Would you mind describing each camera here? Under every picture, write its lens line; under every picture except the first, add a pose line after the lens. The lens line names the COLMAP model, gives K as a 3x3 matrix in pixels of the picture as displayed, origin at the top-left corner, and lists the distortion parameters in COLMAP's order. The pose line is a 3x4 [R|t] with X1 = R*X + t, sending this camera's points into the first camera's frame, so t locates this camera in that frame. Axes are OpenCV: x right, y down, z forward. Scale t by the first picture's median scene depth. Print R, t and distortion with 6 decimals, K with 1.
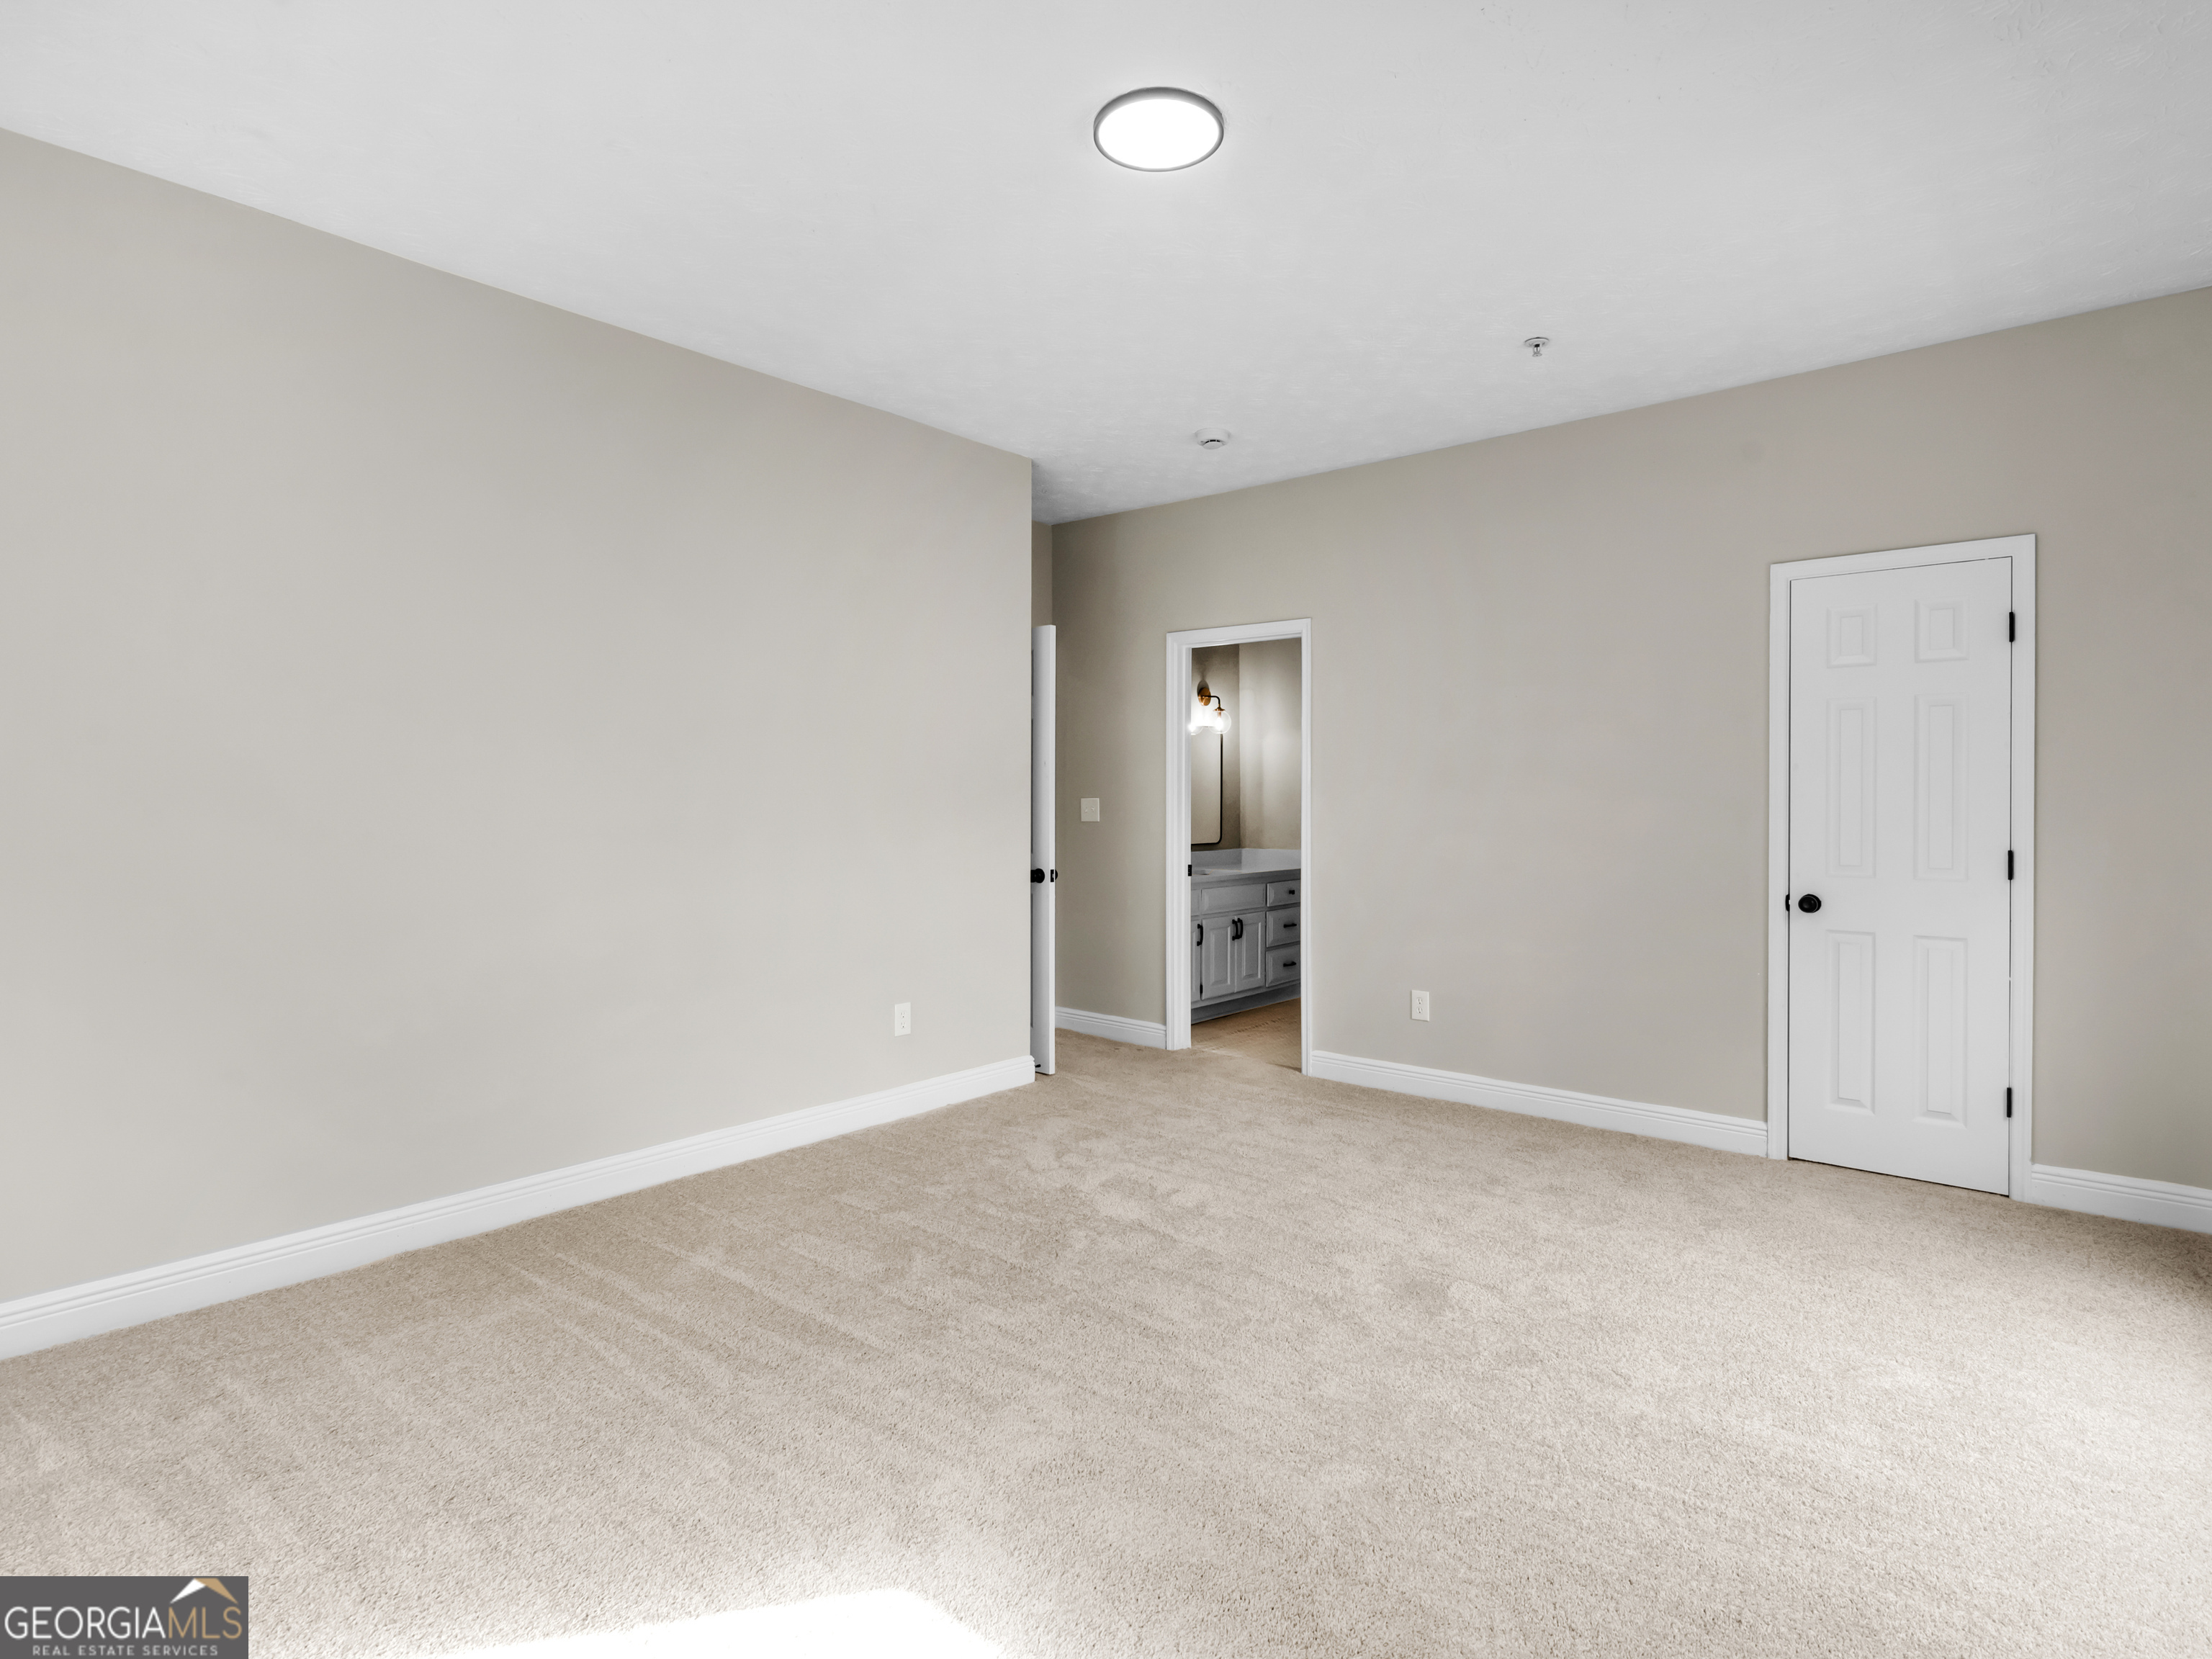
lens RADIAL K [[1151.5, 0, 1107.4], [0, 1151.5, 823.1], [0, 0, 1]] dist [-0.000261, -0.001643]
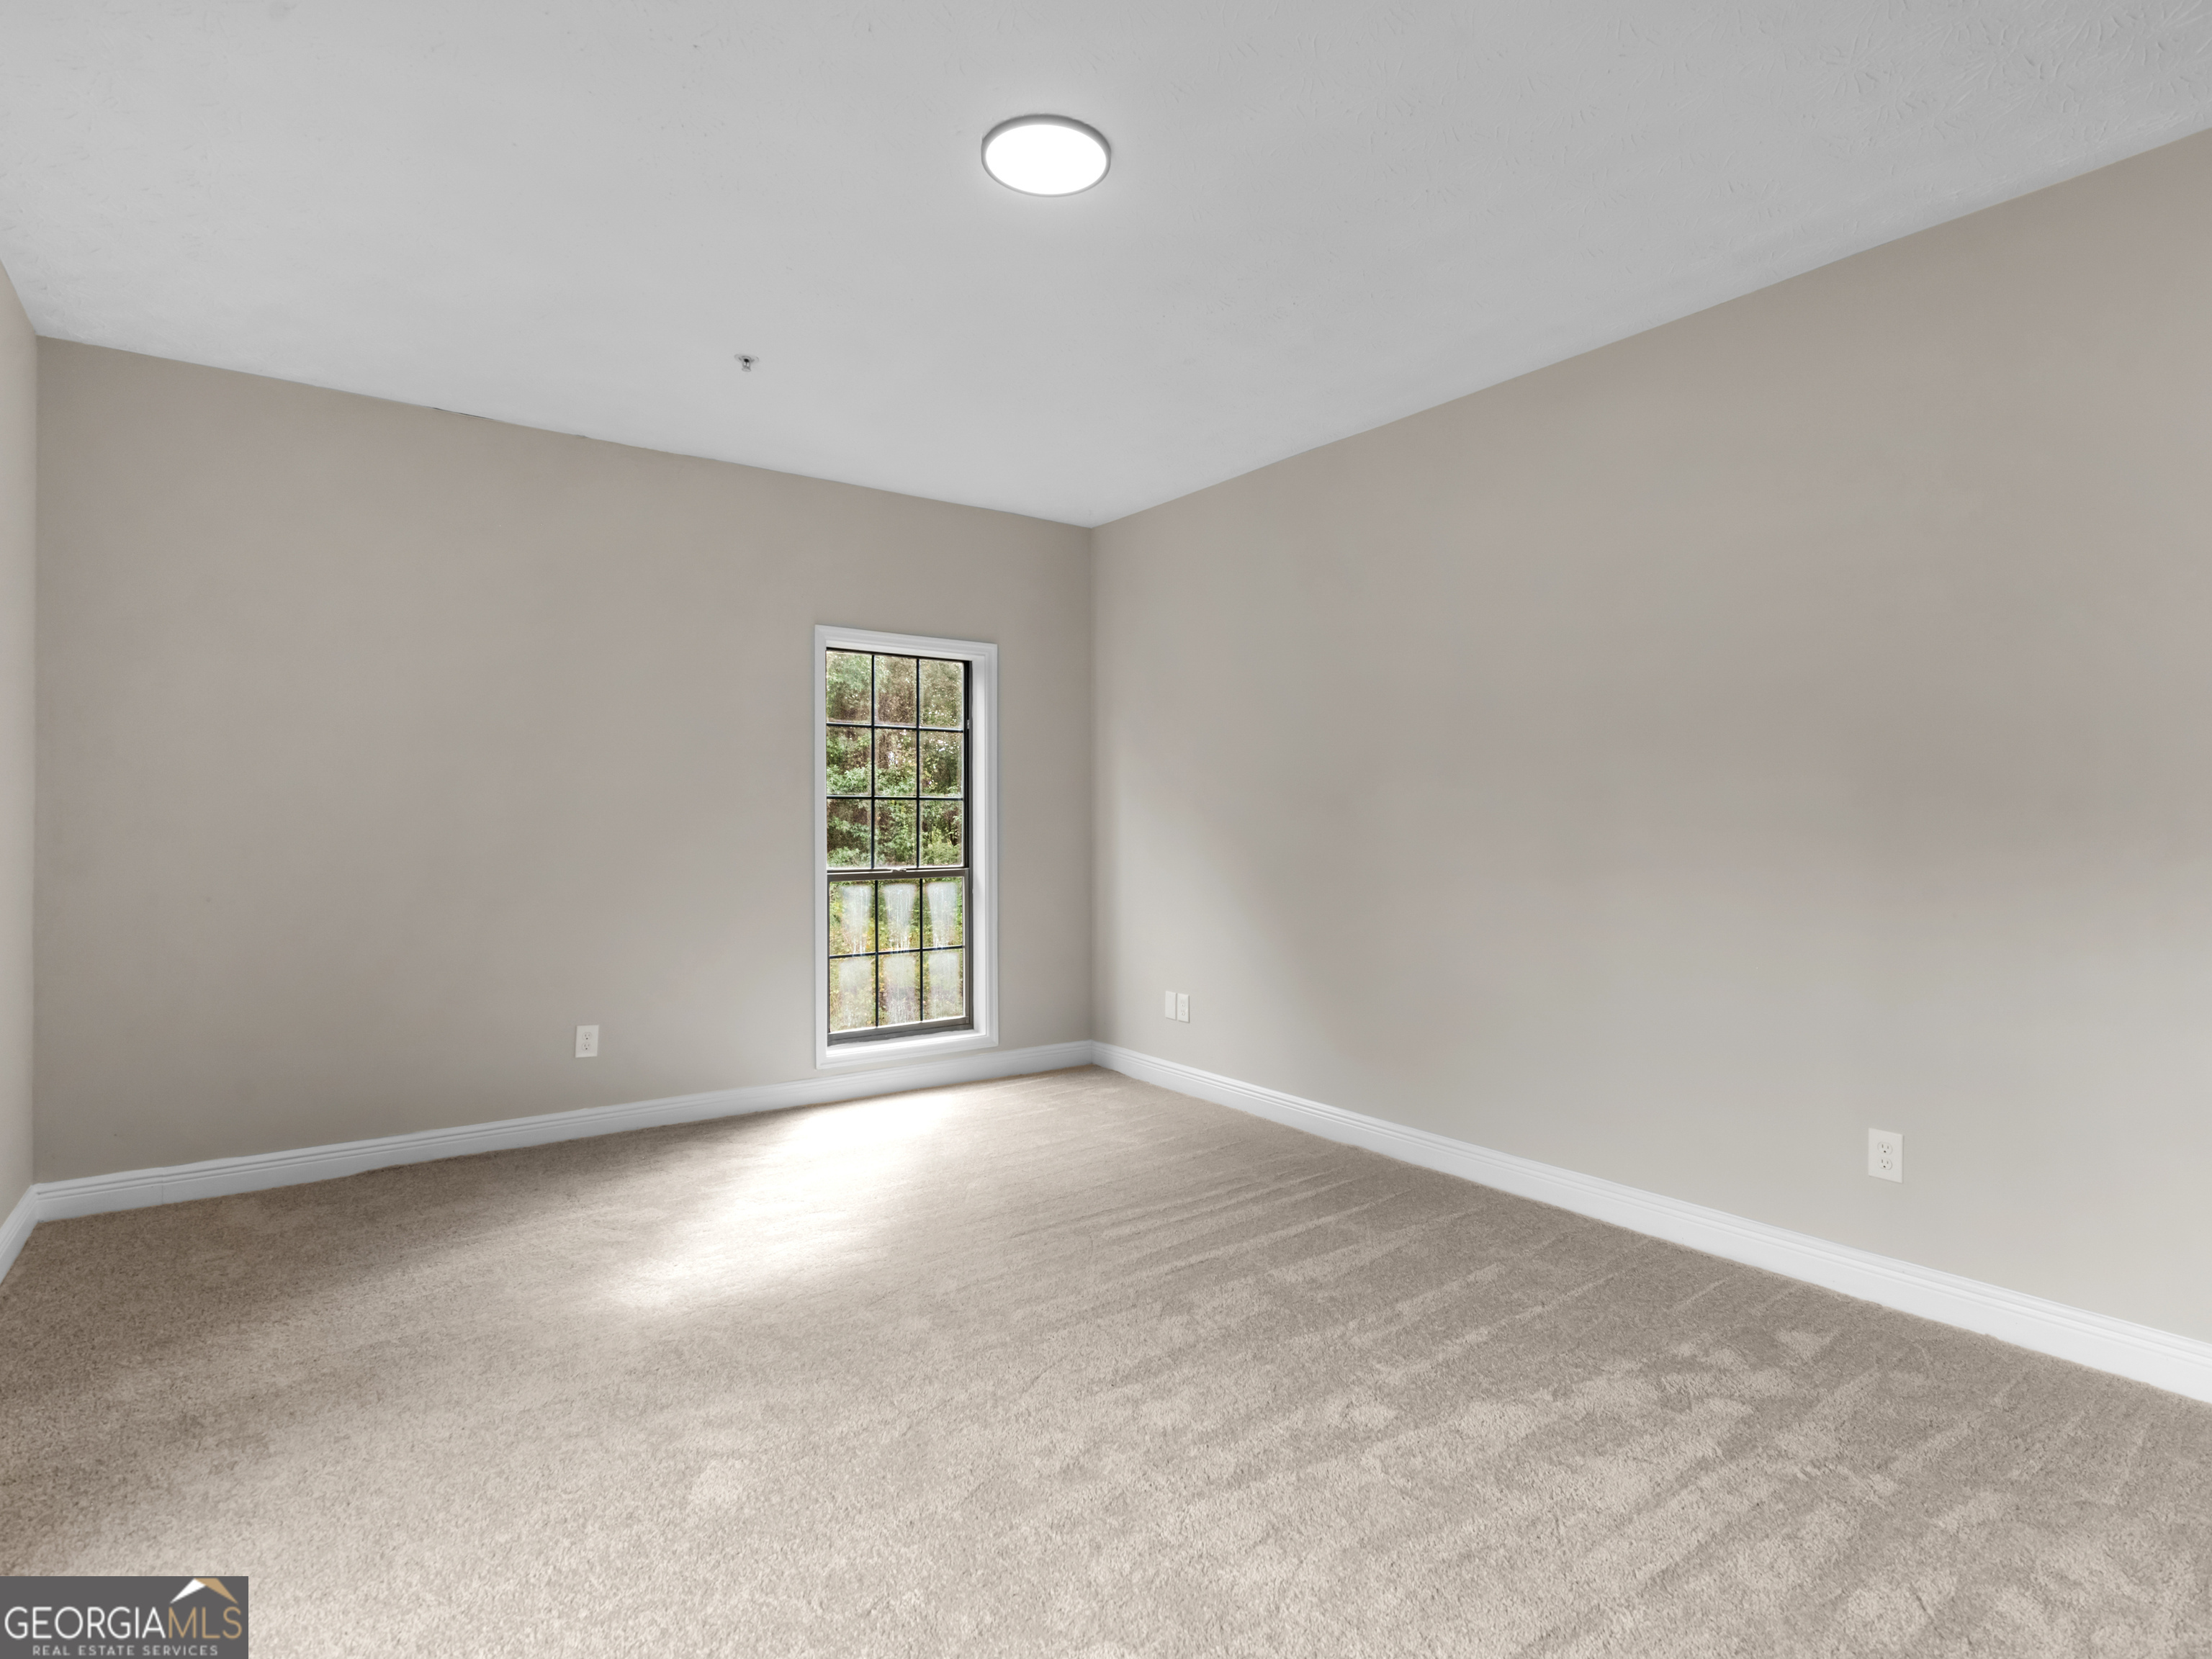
lens RADIAL K [[1151.5, 0, 1104.1], [0, 1151.5, 818.9], [0, 0, 1]] dist [-0.000261, -0.001643]
pose [[-0.246218, 0.001105, -0.969214, 0.639449], [-0.019985, 0.999781, 0.006217, -0.018634], [0.969008, 0.020901, -0.246142, 0.817842]]
